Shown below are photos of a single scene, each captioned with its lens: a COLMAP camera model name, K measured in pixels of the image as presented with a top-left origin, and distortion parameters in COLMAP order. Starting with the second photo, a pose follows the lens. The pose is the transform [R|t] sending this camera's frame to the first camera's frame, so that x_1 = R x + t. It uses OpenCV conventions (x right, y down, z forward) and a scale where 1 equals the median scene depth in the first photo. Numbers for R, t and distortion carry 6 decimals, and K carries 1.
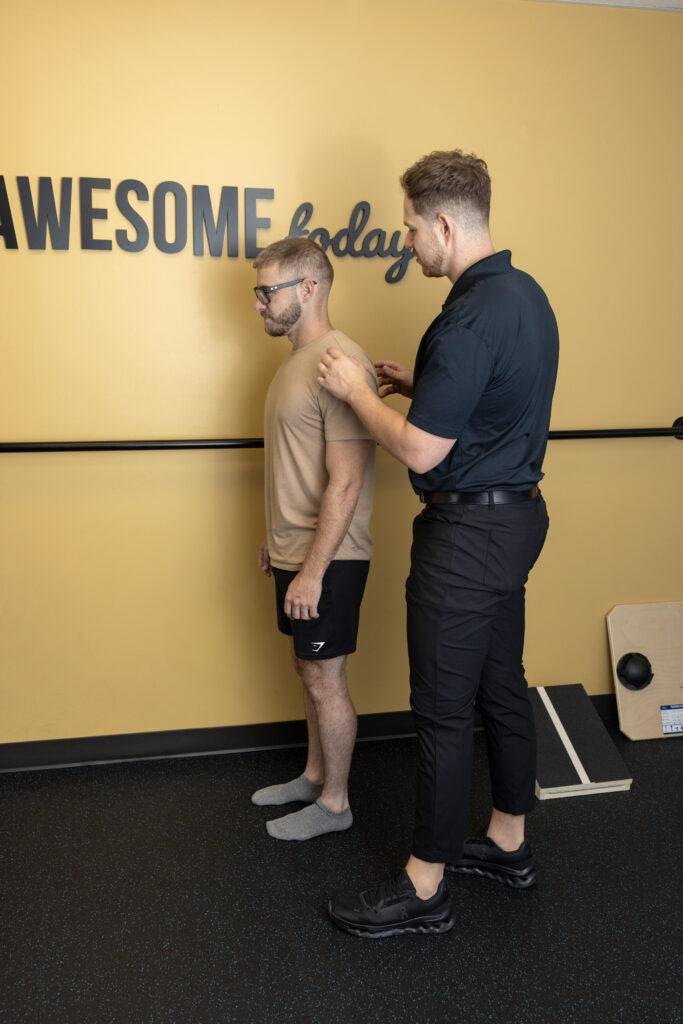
lens RADIAL K [[952.7, 0, 328.8], [0, 952.7, 526.6], [0, 0, 1]] dist [-0.000102, -0.002674]
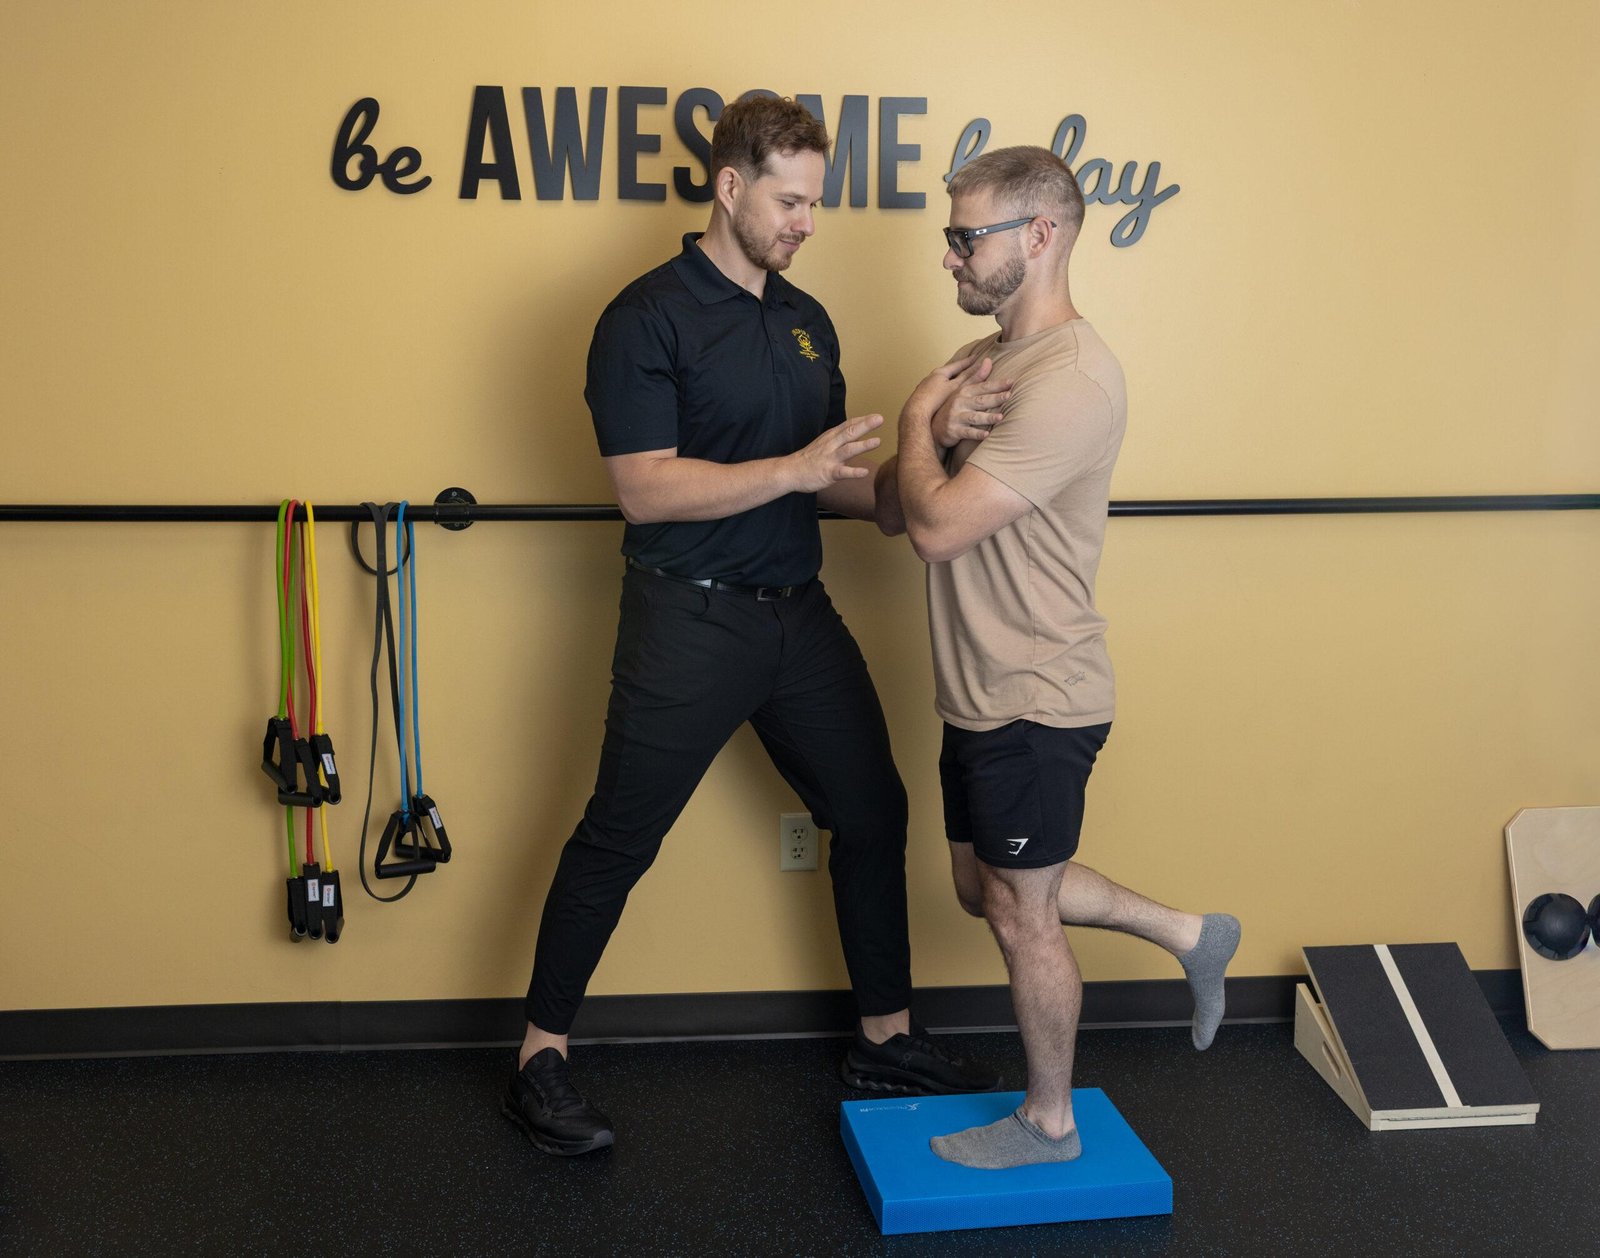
lens RADIAL K [[2005.0, 0, 800.8], [0, 2005.0, 654.2], [0, 0, 1]] dist [0.007785, 0.022617]
pose [[0.992286, 0.014712, -0.123095, 0.026262], [-0.020958, 0.998549, -0.049607, 0.069880], [0.122187, 0.051804, 0.991154, -0.274186]]
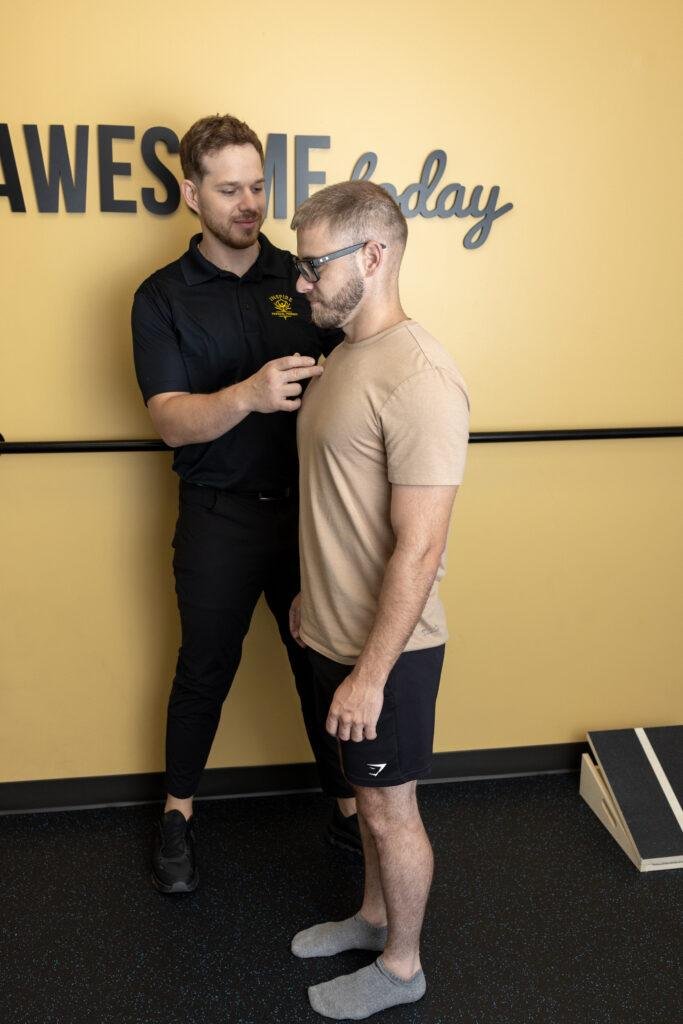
lens RADIAL K [[908.7, 0, 316.0], [0, 908.7, 511.0], [0, 0, 1]] dist [0.002361, -0.000151]
pose [[0.997357, 0.011423, -0.071757, -0.009416], [-0.009397, 0.999550, 0.028496, -0.051080], [0.072050, -0.027747, 0.997015, 0.202784]]
